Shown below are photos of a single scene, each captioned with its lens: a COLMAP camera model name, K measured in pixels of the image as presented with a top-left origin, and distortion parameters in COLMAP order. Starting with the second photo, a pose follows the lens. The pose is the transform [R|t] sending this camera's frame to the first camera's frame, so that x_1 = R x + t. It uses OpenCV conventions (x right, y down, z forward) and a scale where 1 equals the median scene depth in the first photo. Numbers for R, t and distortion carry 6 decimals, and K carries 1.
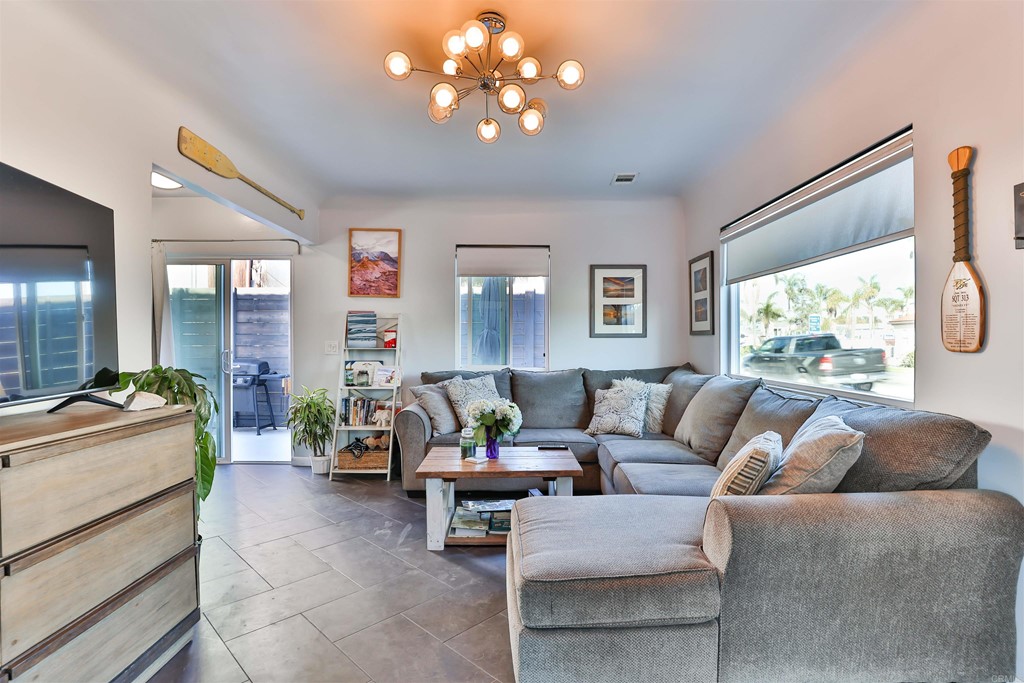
lens RADIAL K [[501.6, 0, 508.5], [0, 501.6, 342.4], [0, 0, 1]] dist [-0.046408, 0.013857]
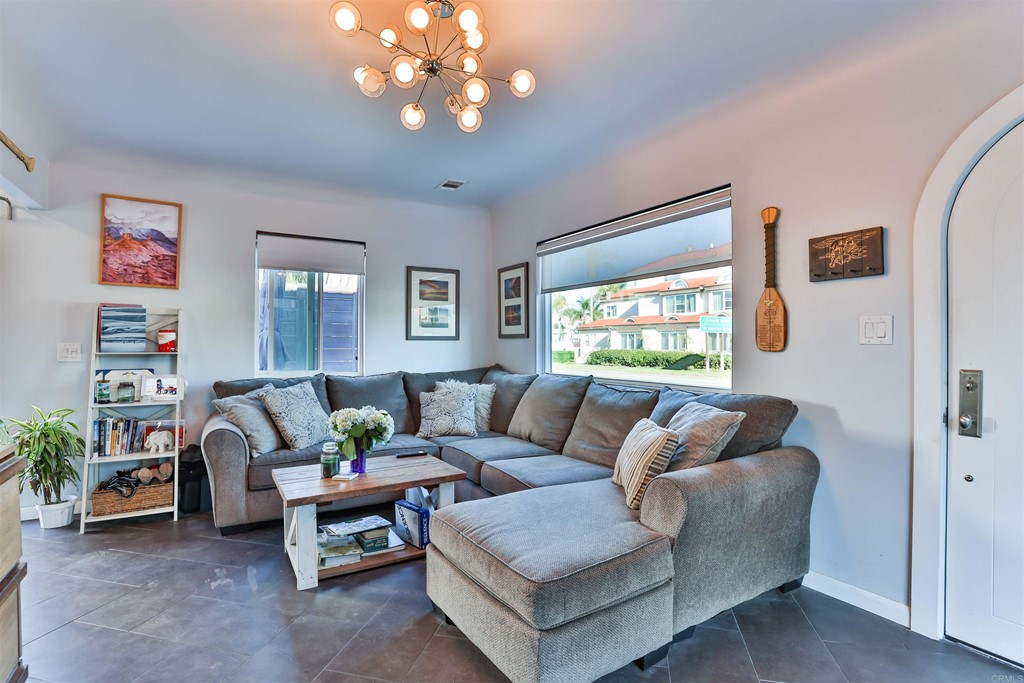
lens RADIAL K [[501.6, 0, 508.5], [0, 501.6, 342.4], [0, 0, 1]] dist [-0.046408, 0.013857]
pose [[0.858218, 0.001668, 0.513283, -0.197838], [0.000998, 0.999987, -0.004919, -0.000132], [-0.513284, 0.004734, 0.858206, 0.064999]]
